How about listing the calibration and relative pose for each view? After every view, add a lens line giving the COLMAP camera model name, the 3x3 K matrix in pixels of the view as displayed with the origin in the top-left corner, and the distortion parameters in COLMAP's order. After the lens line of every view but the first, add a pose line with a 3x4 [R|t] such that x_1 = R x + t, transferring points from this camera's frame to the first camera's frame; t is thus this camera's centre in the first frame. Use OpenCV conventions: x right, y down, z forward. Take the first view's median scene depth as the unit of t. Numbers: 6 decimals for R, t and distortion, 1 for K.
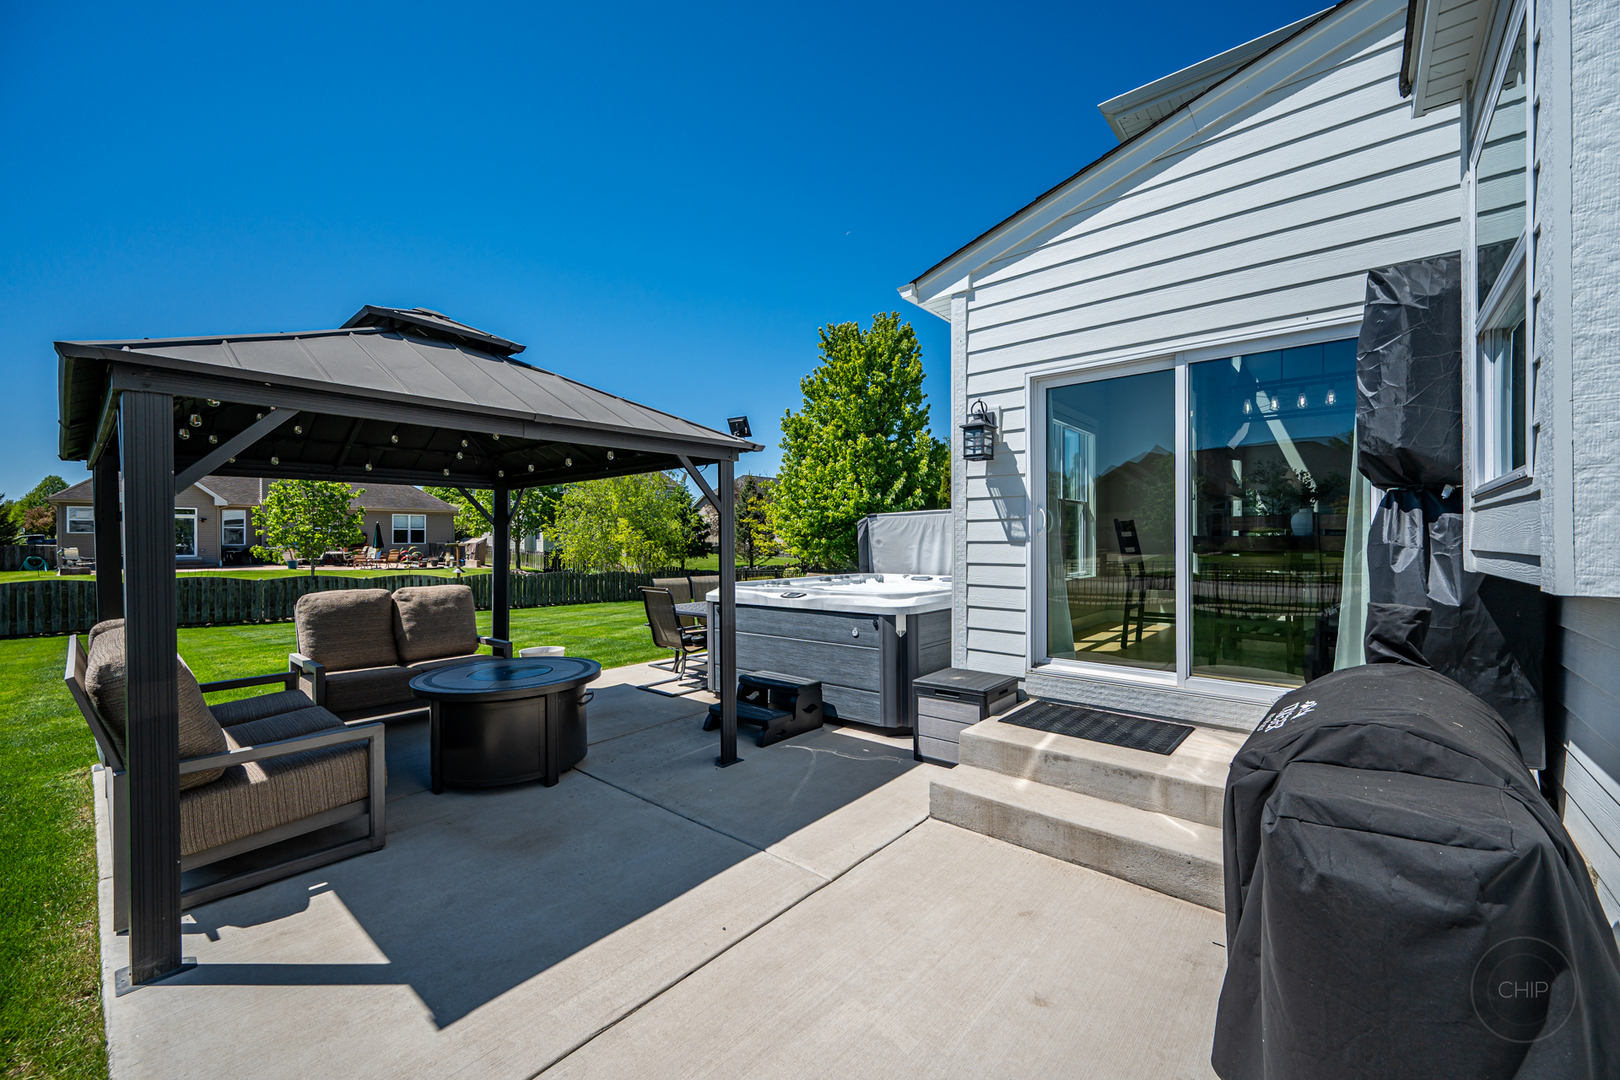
lens RADIAL K [[632.8, 0, 804.3], [0, 632.8, 545.3], [0, 0, 1]] dist [-0.002322, -0.000130]
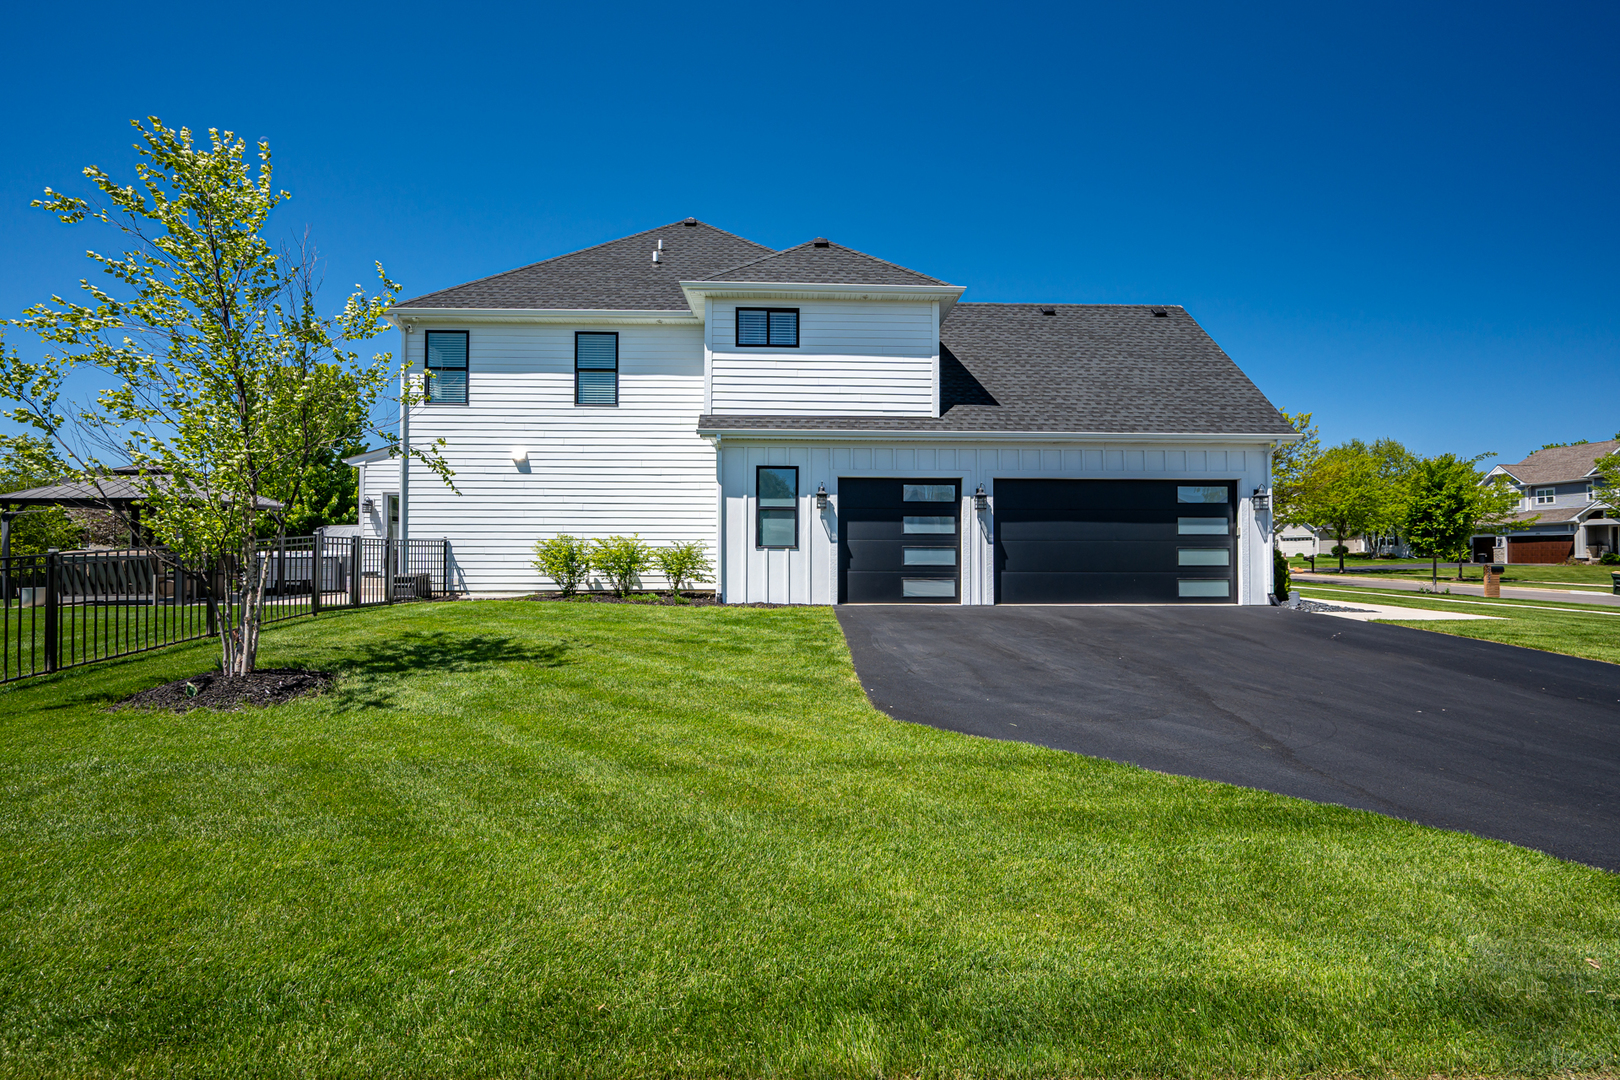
lens RADIAL K [[706.4, 0, 811.1], [0, 706.4, 540.0], [0, 0, 1]] dist [0.002953, 0.000113]
pose [[0.732240, 0.022790, 0.680665, -0.609007], [-0.001282, 0.999484, -0.032085, 0.145381], [-0.681046, 0.022622, 0.731891, -3.644324]]
